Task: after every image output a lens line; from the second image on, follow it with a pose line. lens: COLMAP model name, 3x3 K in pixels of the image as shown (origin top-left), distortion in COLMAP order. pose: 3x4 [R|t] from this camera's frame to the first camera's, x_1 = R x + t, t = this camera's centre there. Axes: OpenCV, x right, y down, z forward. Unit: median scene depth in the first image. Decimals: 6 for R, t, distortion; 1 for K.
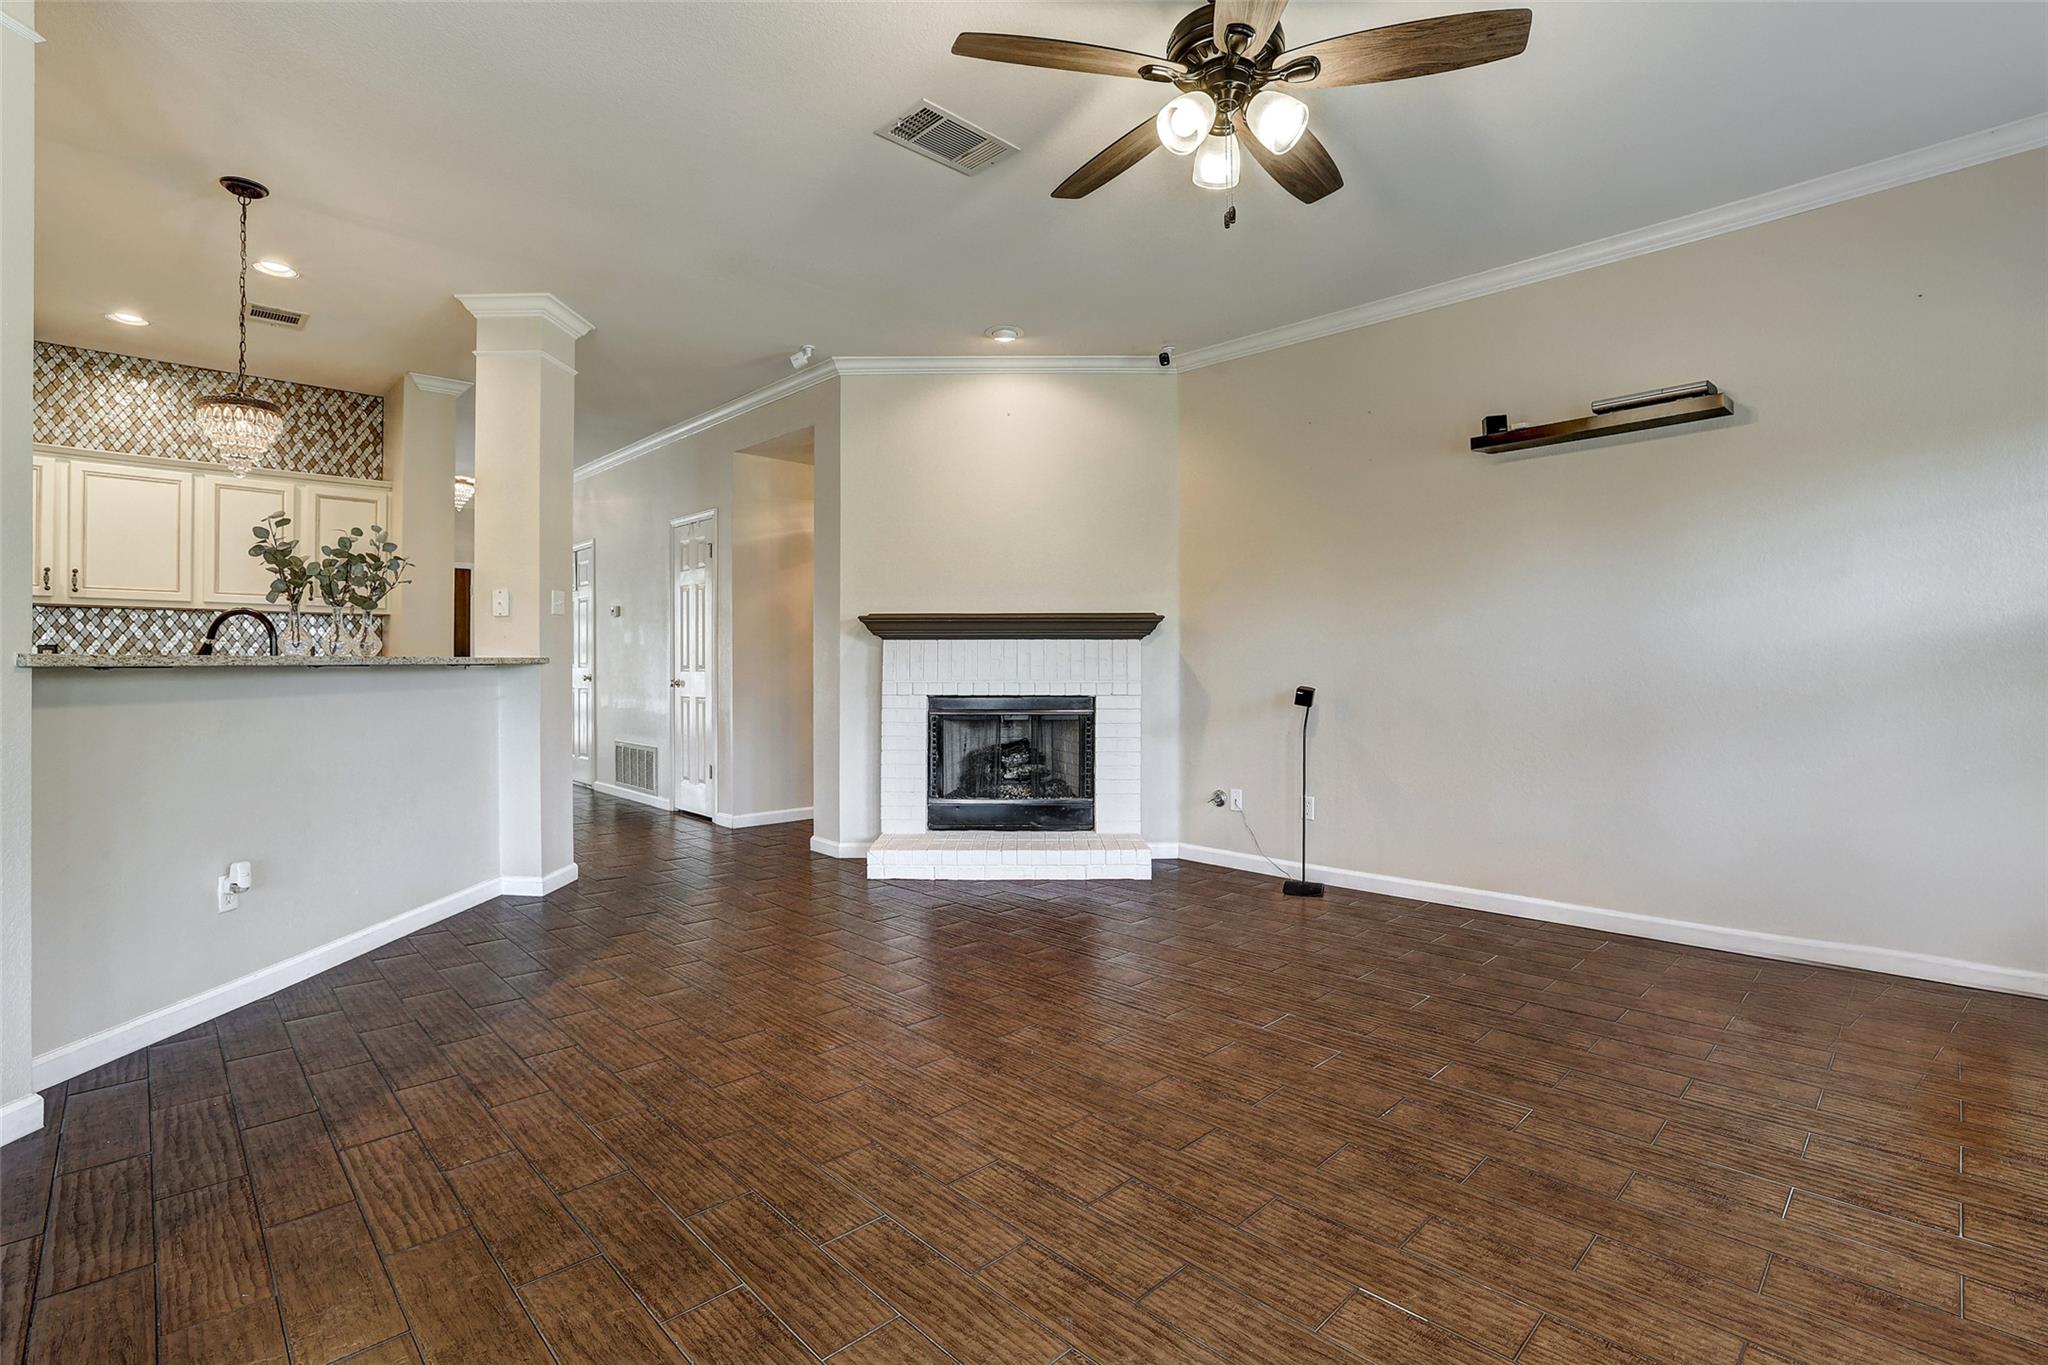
lens RADIAL K [[938.6, 0, 1018.5], [0, 938.6, 652.2], [0, 0, 1]] dist [-0.024924, 0.000124]
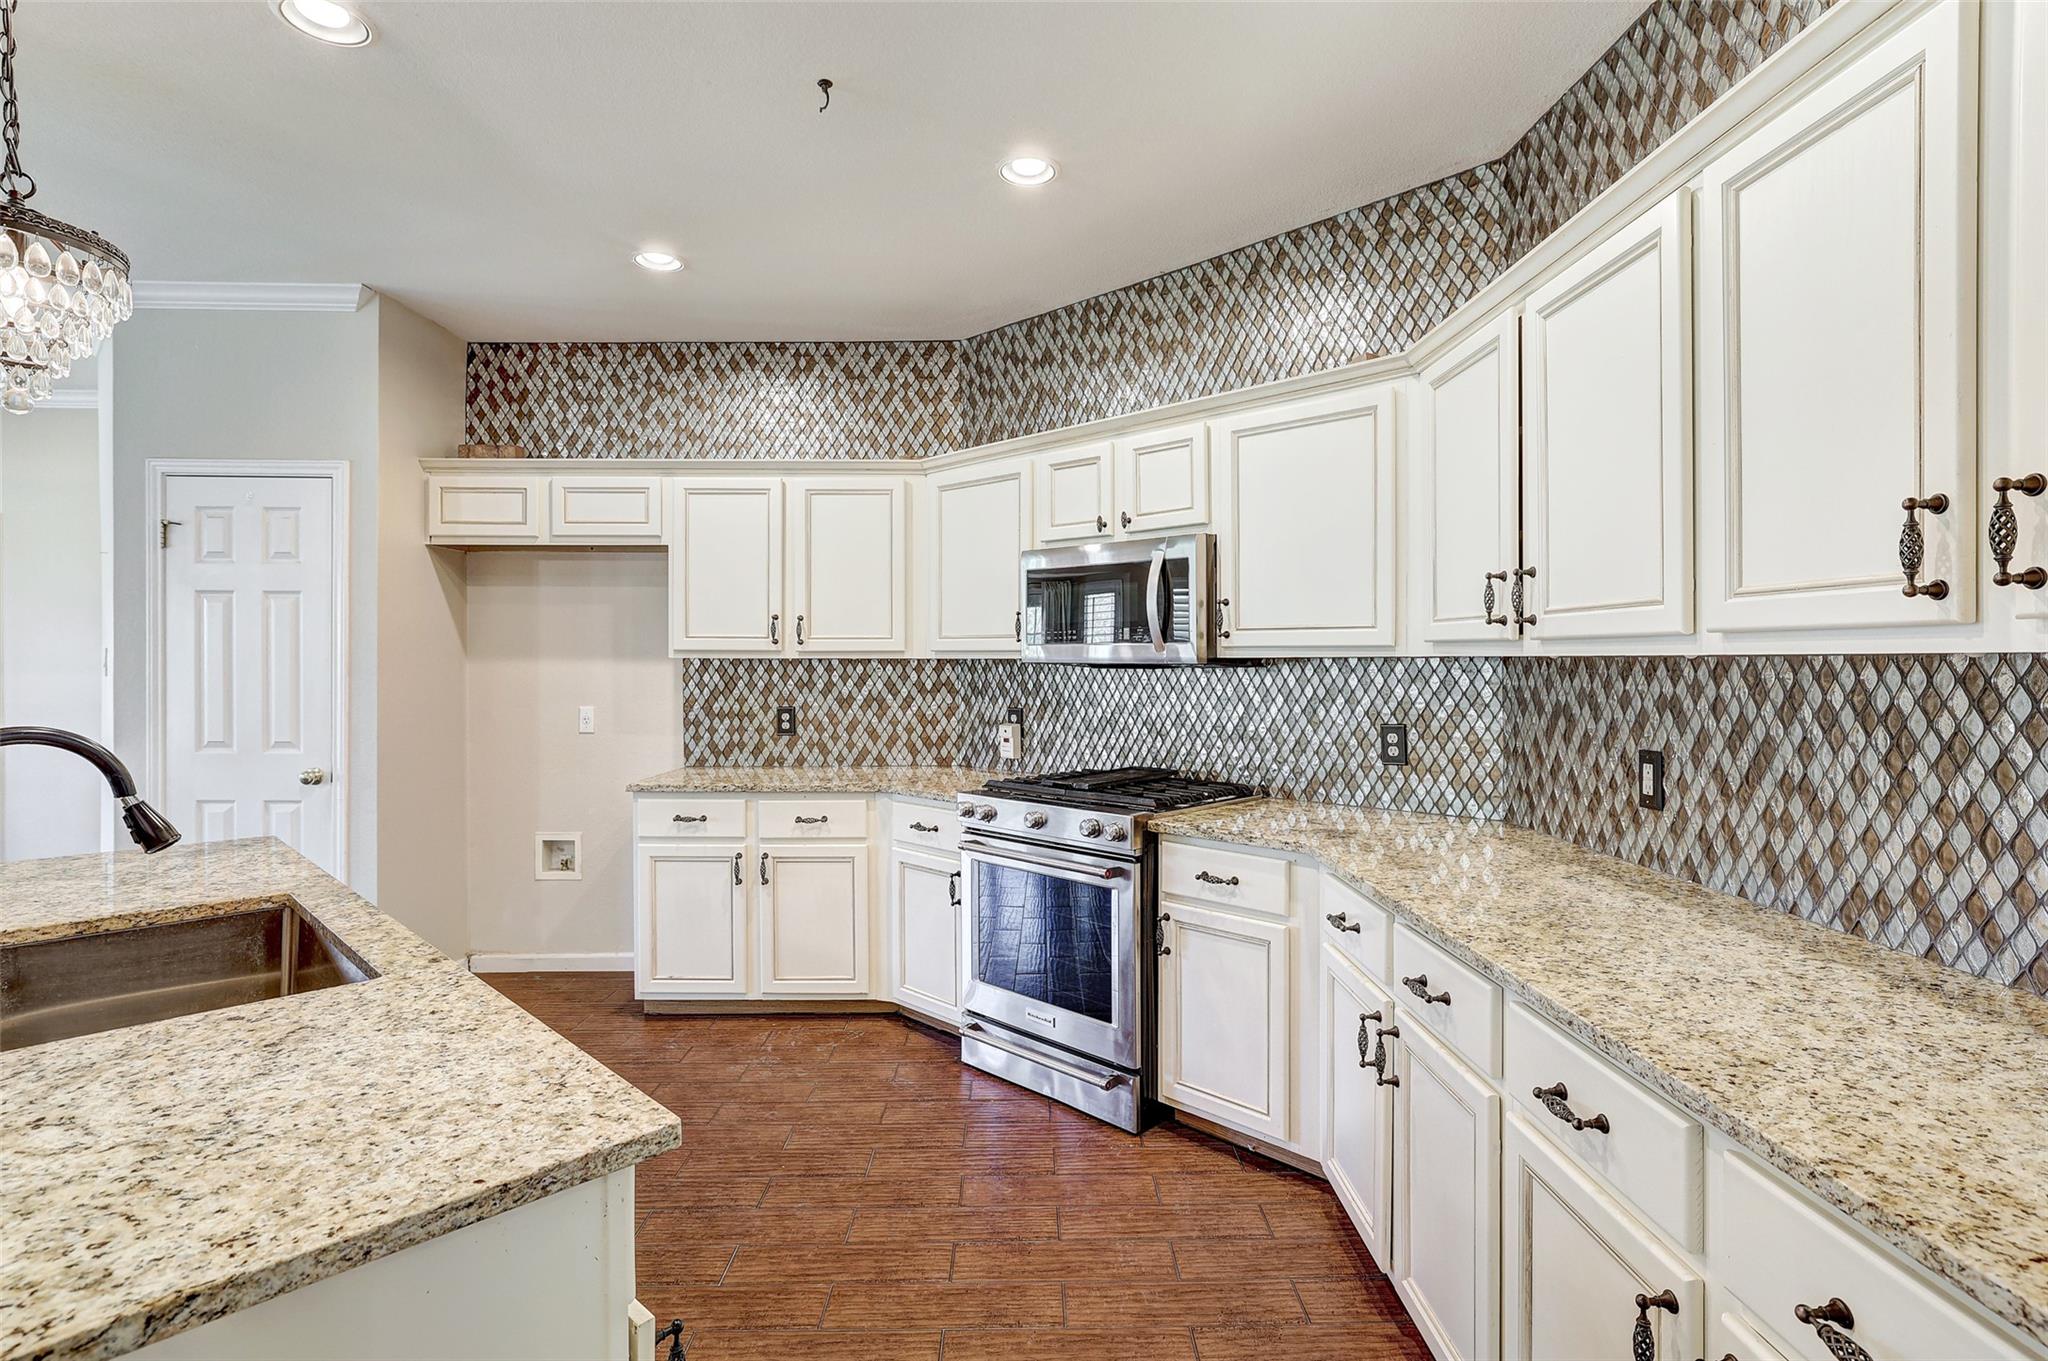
lens RADIAL K [[978.9, 0, 1052.7], [0, 978.9, 663.6], [0, 0, 1]] dist [-0.028584, 0.000283]
pose [[-0.668870, 0.003325, -0.743372, -0.557424], [0.010391, 0.999934, -0.004878, -0.046663], [0.743306, -0.010987, -0.668861, 1.080325]]
